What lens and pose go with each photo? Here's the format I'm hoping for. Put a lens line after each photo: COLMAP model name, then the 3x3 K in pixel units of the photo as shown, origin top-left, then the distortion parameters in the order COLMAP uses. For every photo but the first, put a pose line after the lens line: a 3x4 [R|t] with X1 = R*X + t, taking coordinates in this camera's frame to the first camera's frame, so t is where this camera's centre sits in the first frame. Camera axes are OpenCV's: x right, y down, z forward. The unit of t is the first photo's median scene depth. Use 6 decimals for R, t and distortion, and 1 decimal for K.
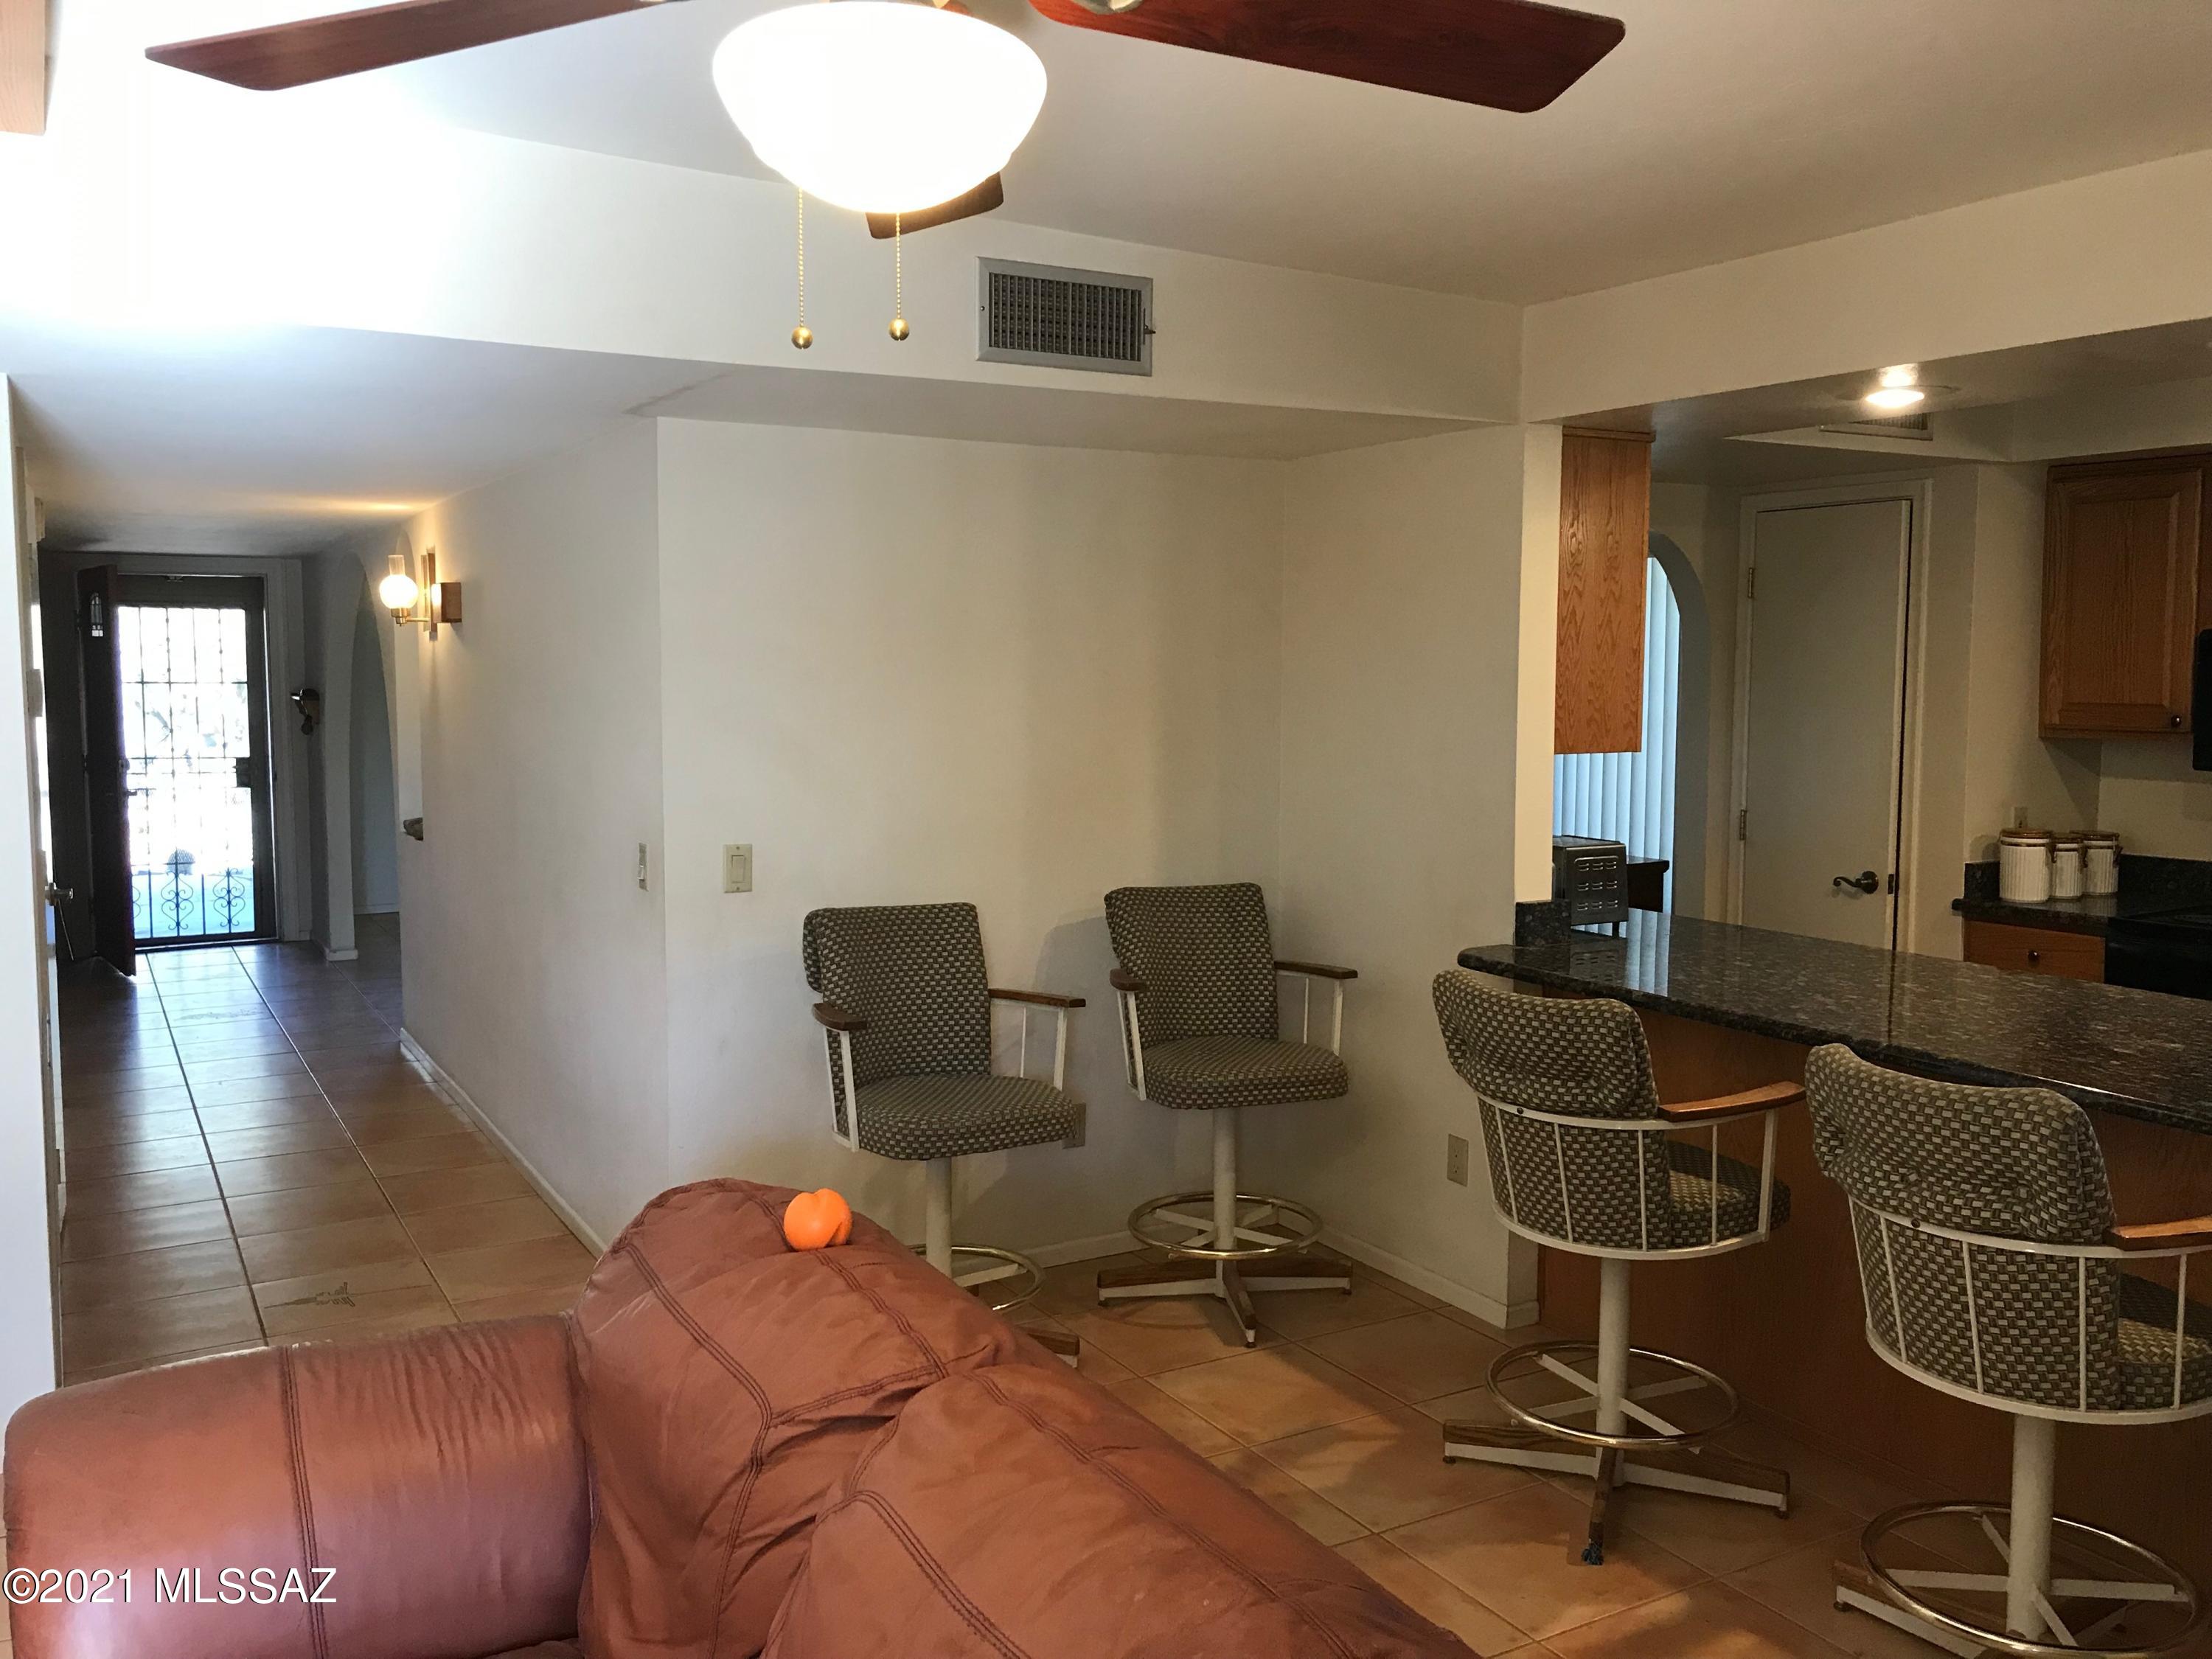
lens RADIAL K [[1811.3, 0, 1097.4], [0, 1811.3, 808.6], [0, 0, 1]] dist [0.010630, -0.003278]
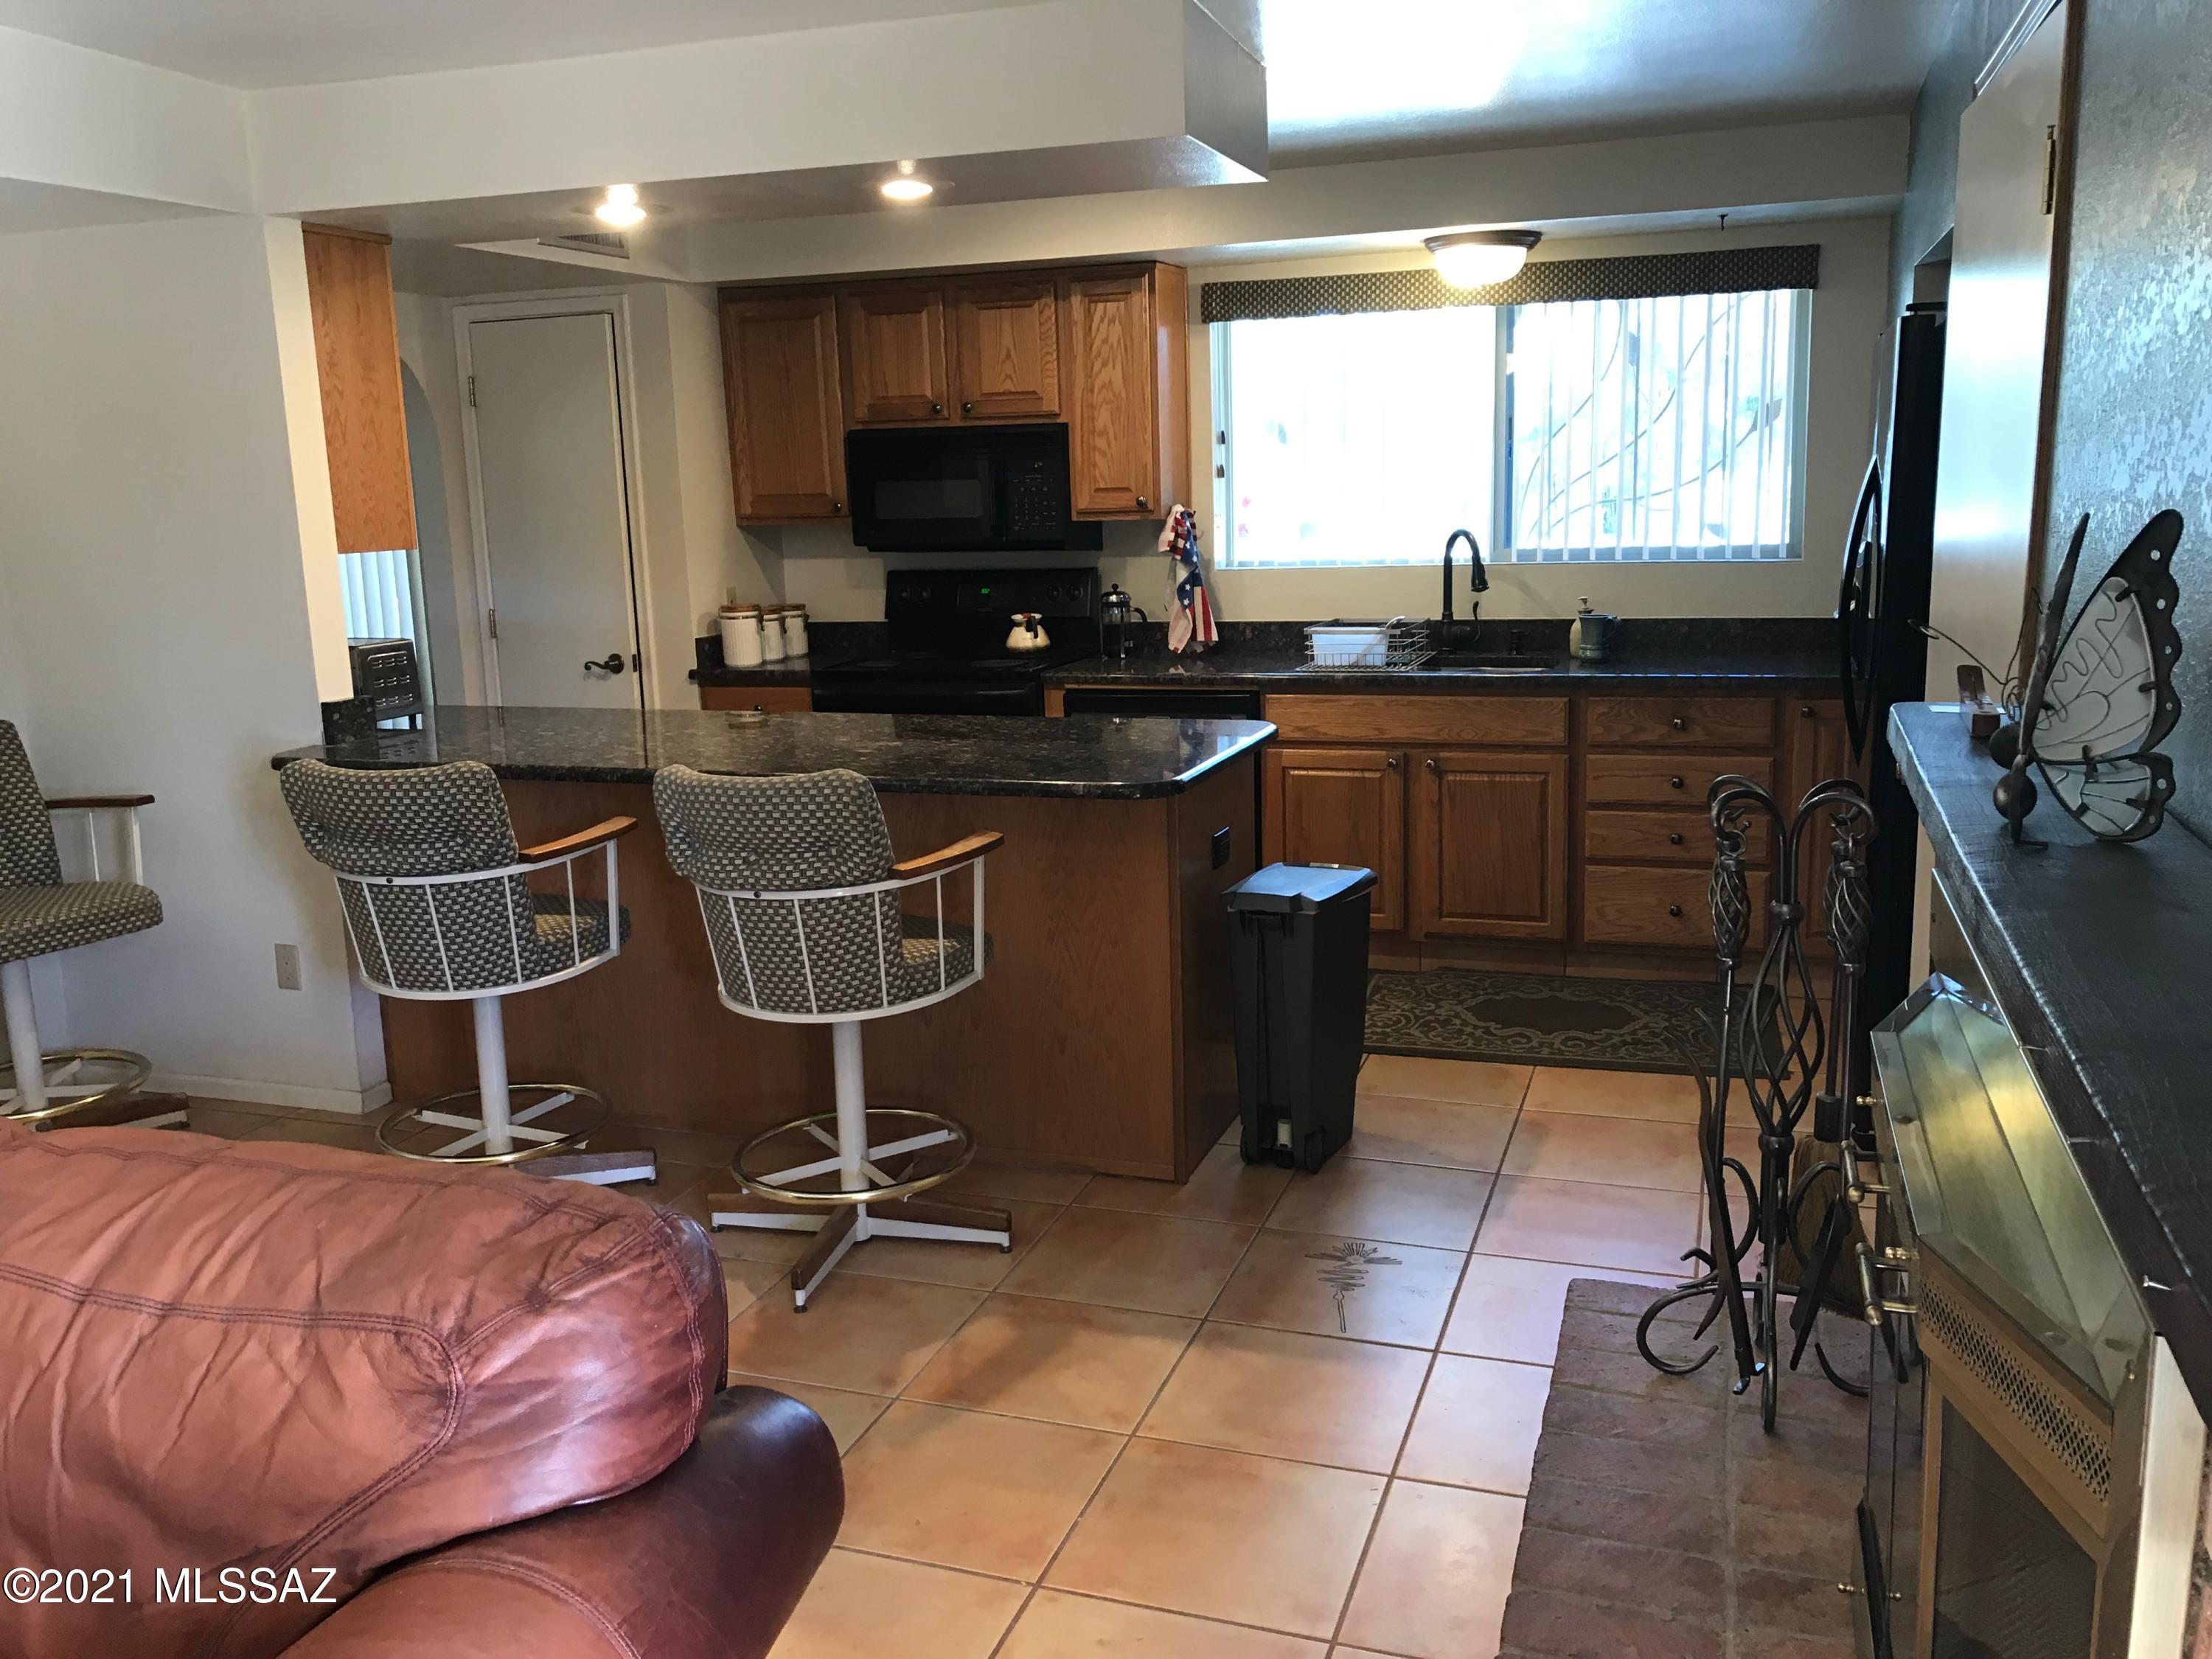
lens RADIAL K [[1811.3, 0, 1099.6], [0, 1811.3, 825.1], [0, 0, 1]] dist [0.010630, -0.003278]
pose [[0.758132, -0.147041, 0.635308, -0.111631], [0.082458, 0.988042, 0.130281, 0.027534], [-0.646867, -0.046384, 0.761191, -0.071282]]
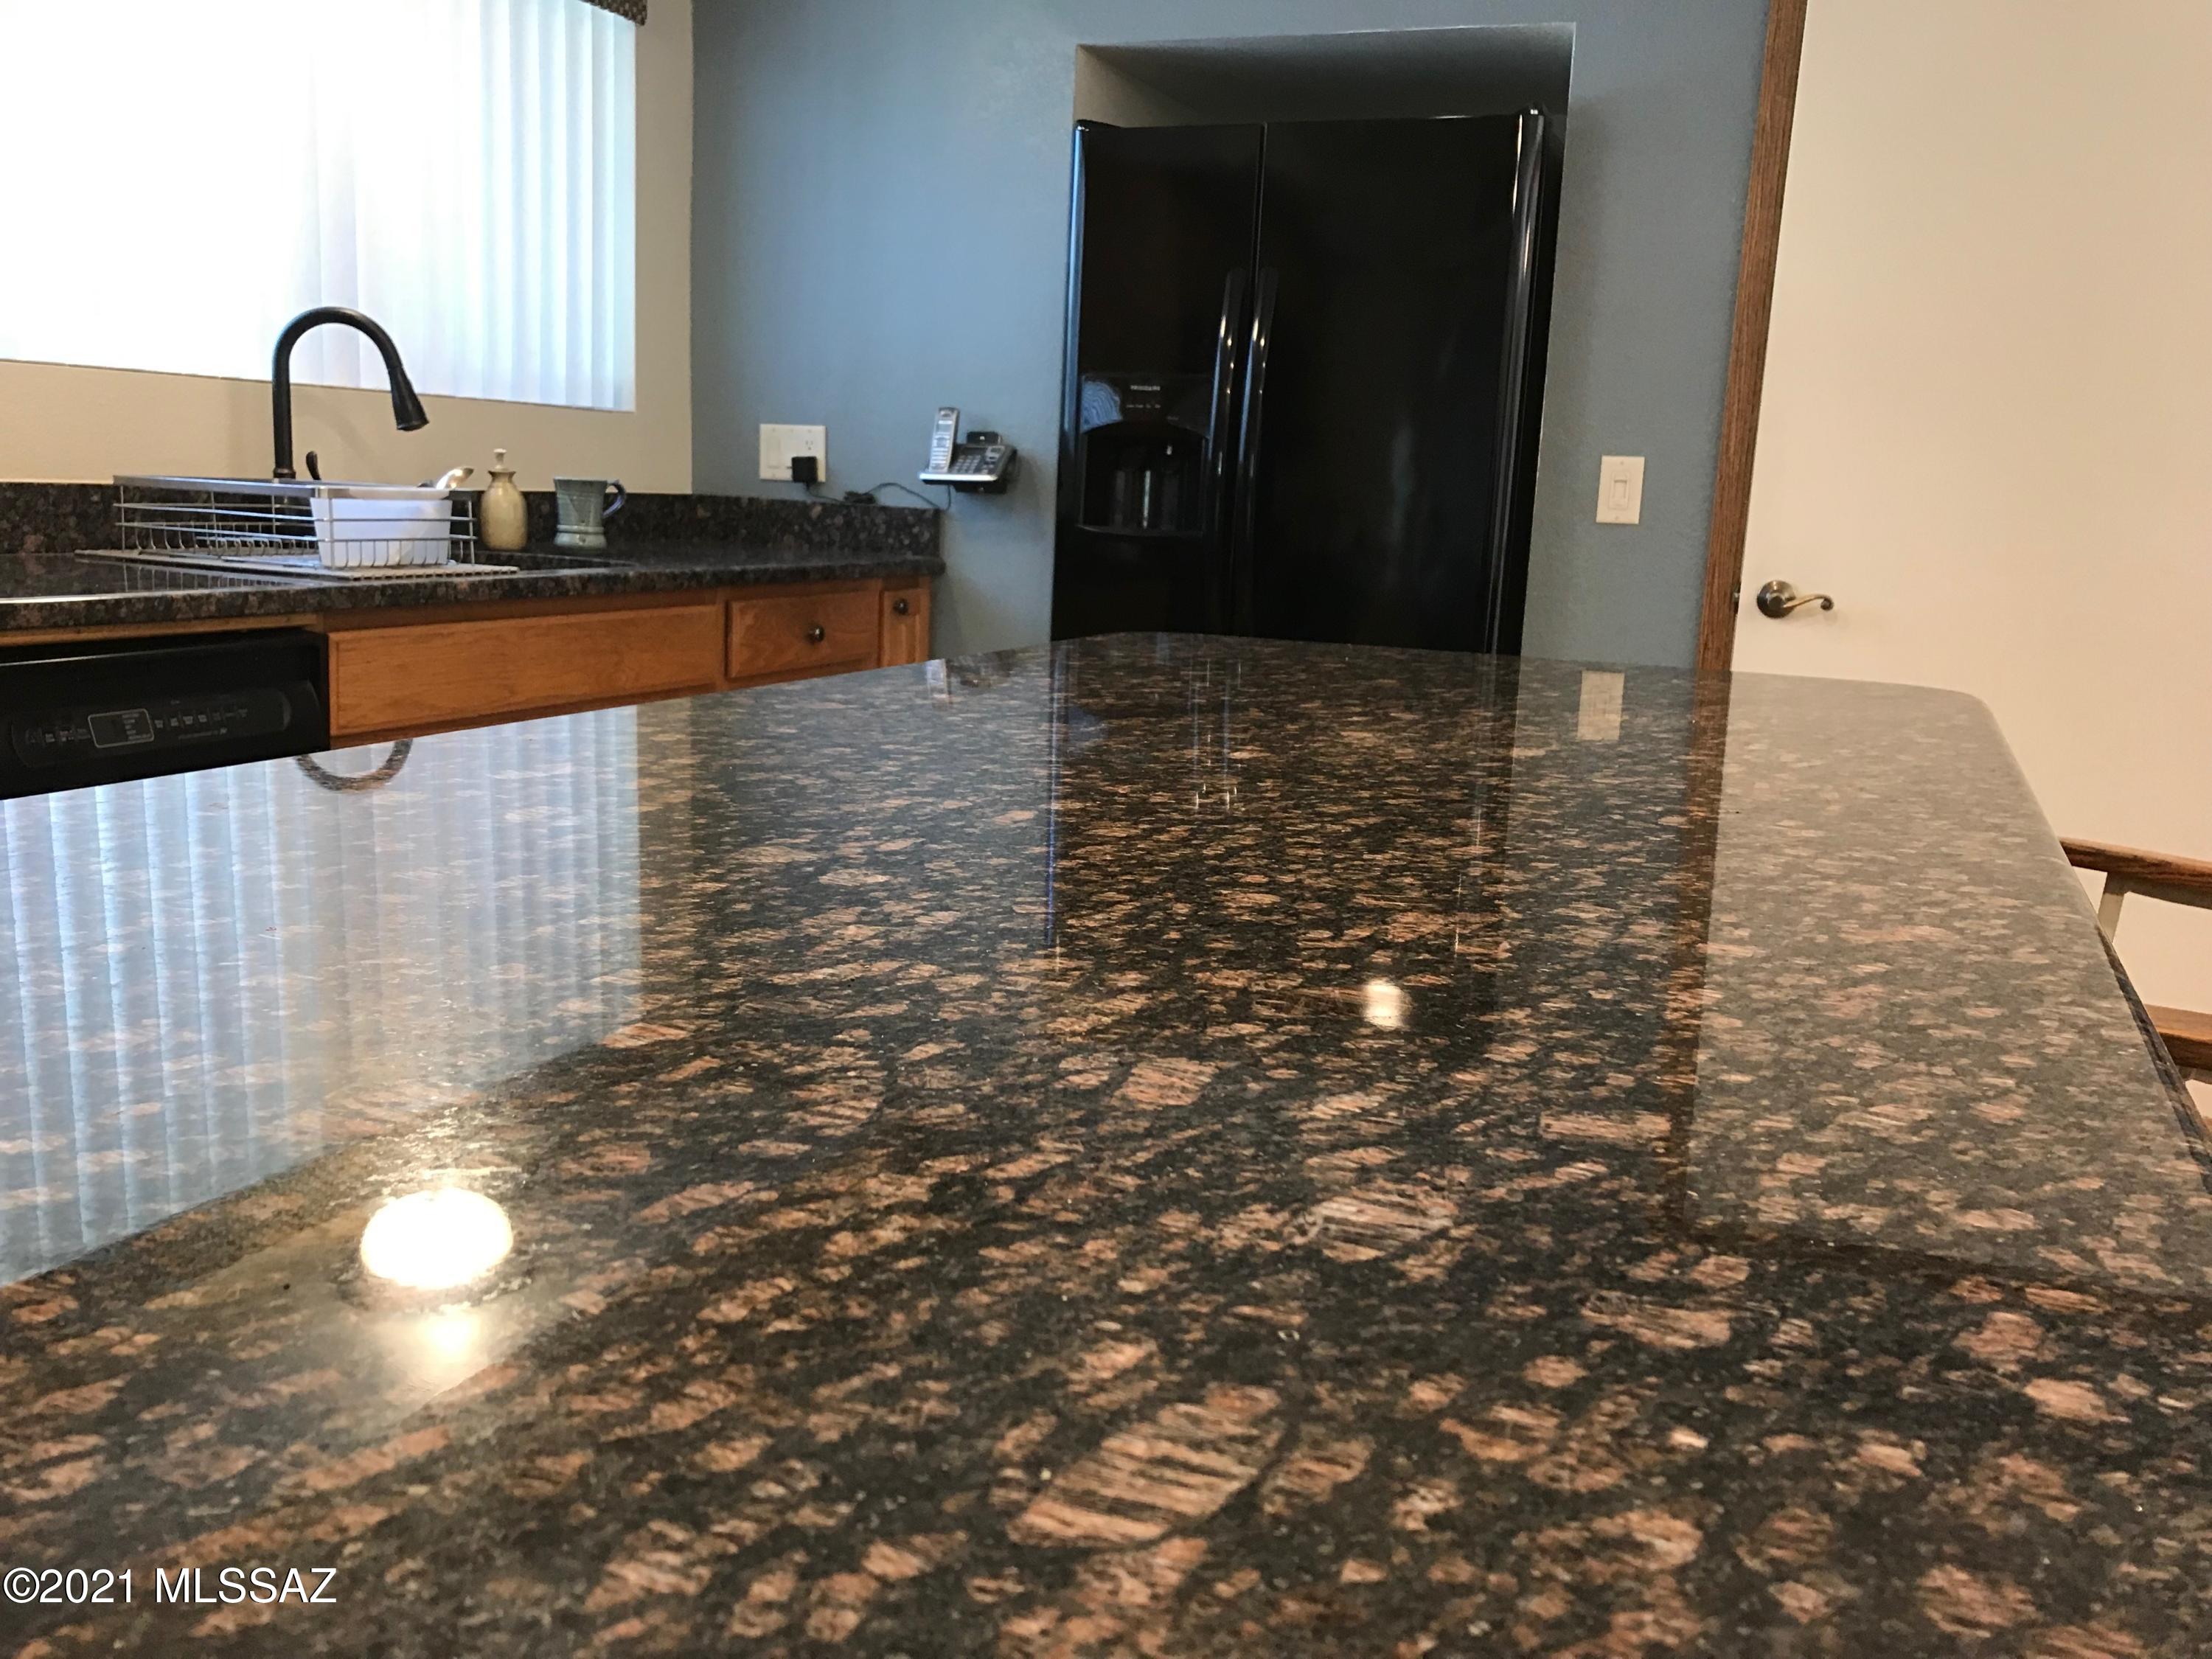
lens RADIAL K [[1811.3, 0, 1100.8], [0, 1811.3, 836.1], [0, 0, 1]] dist [0.010630, -0.003278]
pose [[-0.609637, -0.181351, 0.771657, 0.261935], [0.015204, 0.970623, 0.240123, 0.044253], [-0.792535, 0.158121, -0.588970, 1.144842]]
